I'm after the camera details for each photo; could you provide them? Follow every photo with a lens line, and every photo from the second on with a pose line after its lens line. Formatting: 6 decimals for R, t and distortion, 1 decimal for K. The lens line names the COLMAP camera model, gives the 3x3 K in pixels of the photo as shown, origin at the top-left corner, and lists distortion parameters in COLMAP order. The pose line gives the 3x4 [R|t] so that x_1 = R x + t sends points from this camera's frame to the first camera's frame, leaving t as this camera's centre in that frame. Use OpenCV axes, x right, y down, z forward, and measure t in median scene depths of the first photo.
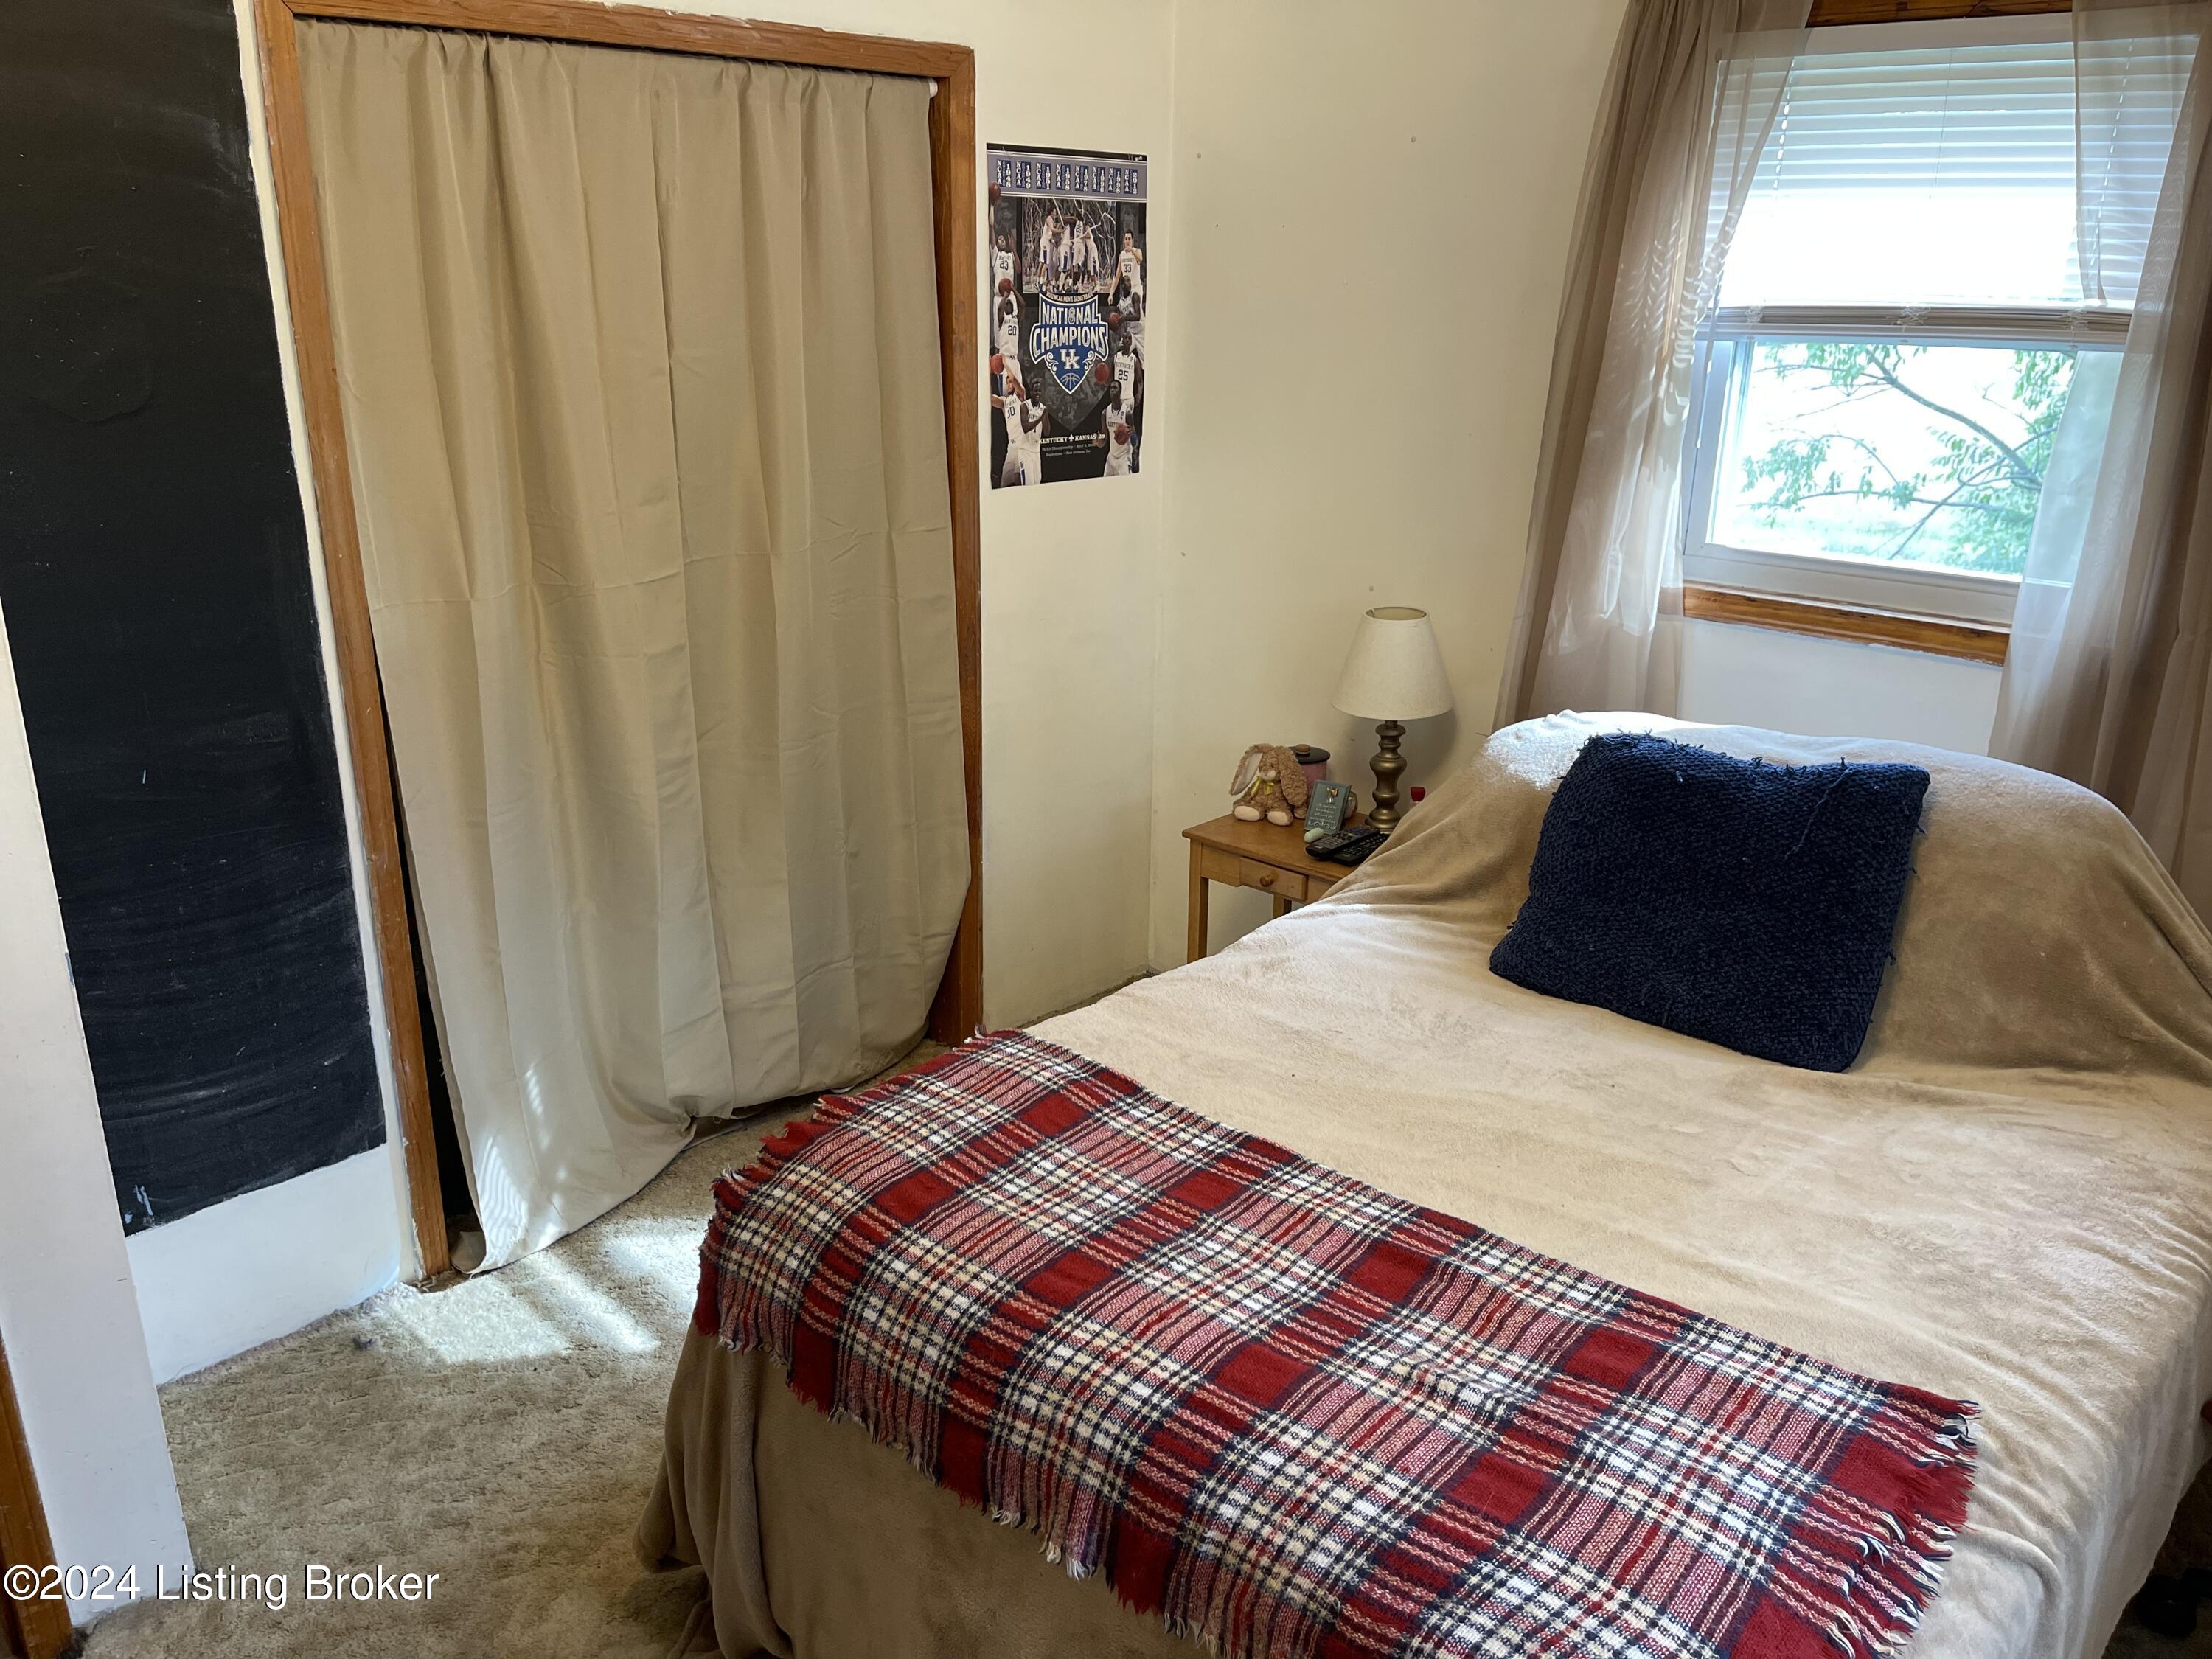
lens RADIAL K [[1666.5, 0, 1098.2], [0, 1666.5, 820.0], [0, 0, 1]] dist [0.064415, -0.069472]
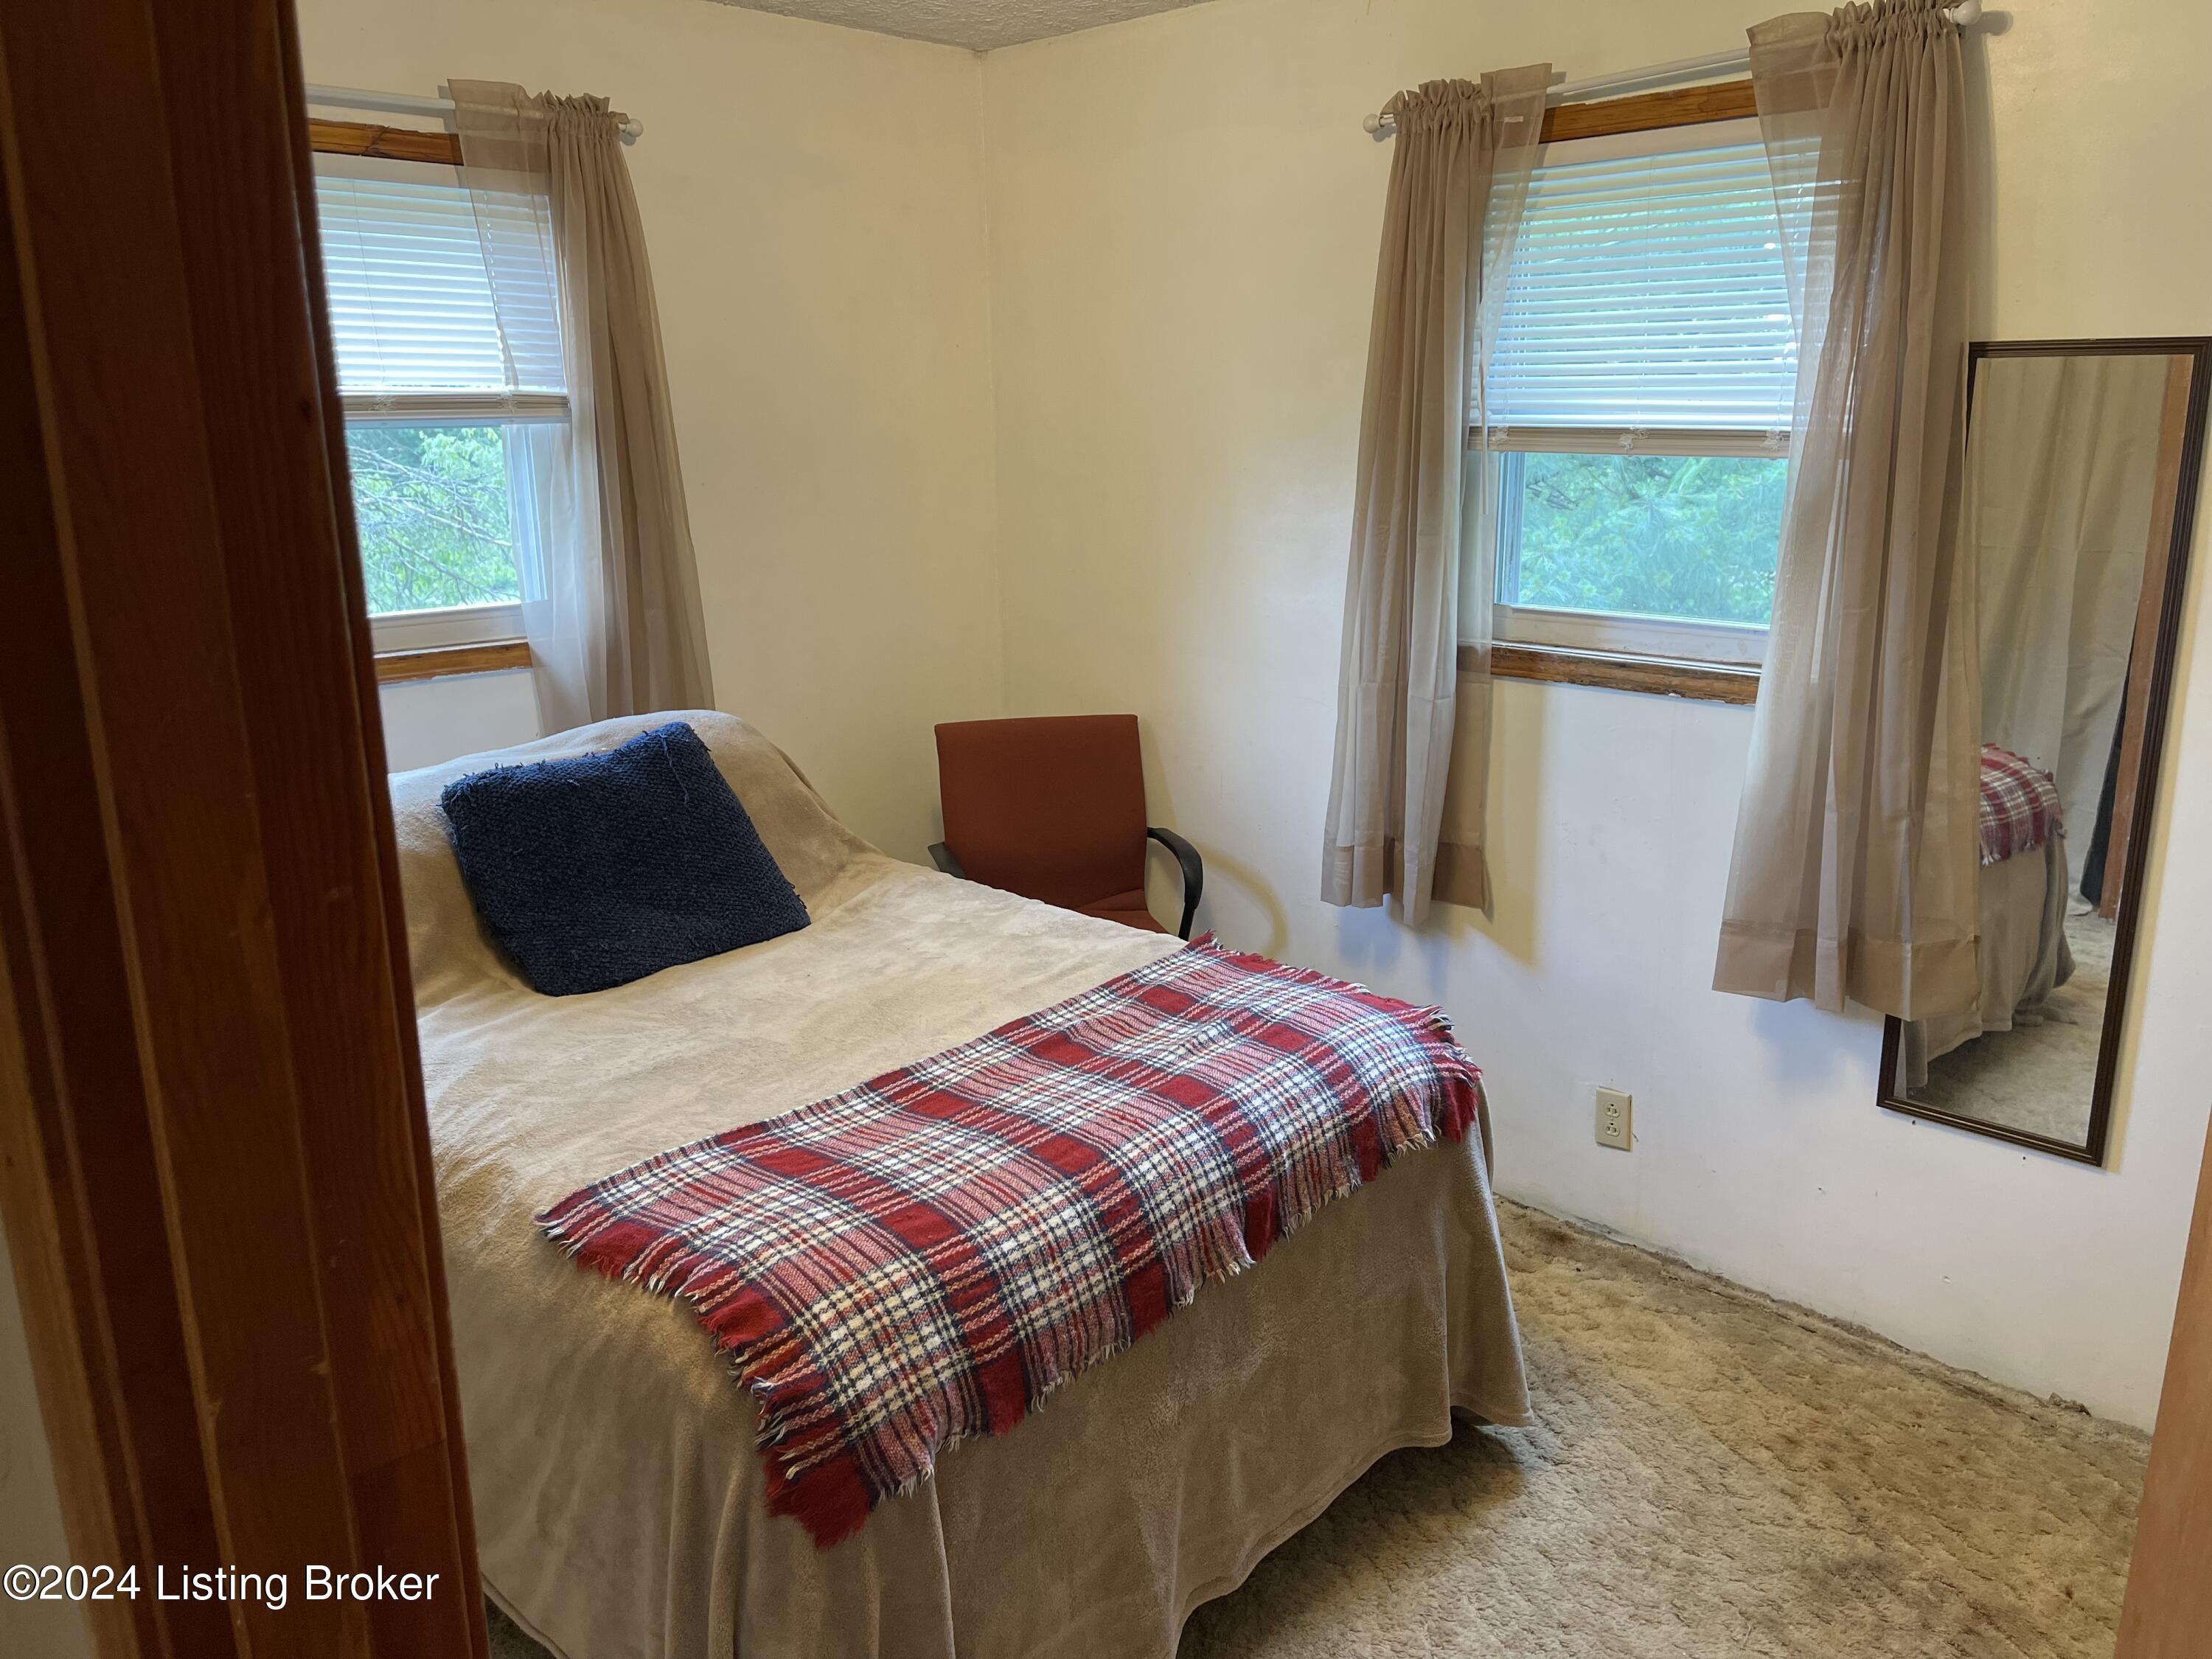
lens RADIAL K [[1666.5, 0, 1096.8], [0, 1666.5, 830.0], [0, 0, 1]] dist [0.064415, -0.069472]
pose [[0.019807, -0.265055, 0.964030, -1.084035], [0.328949, 0.912264, 0.244063, -0.223064], [-0.944140, 0.312283, 0.105259, 0.744090]]
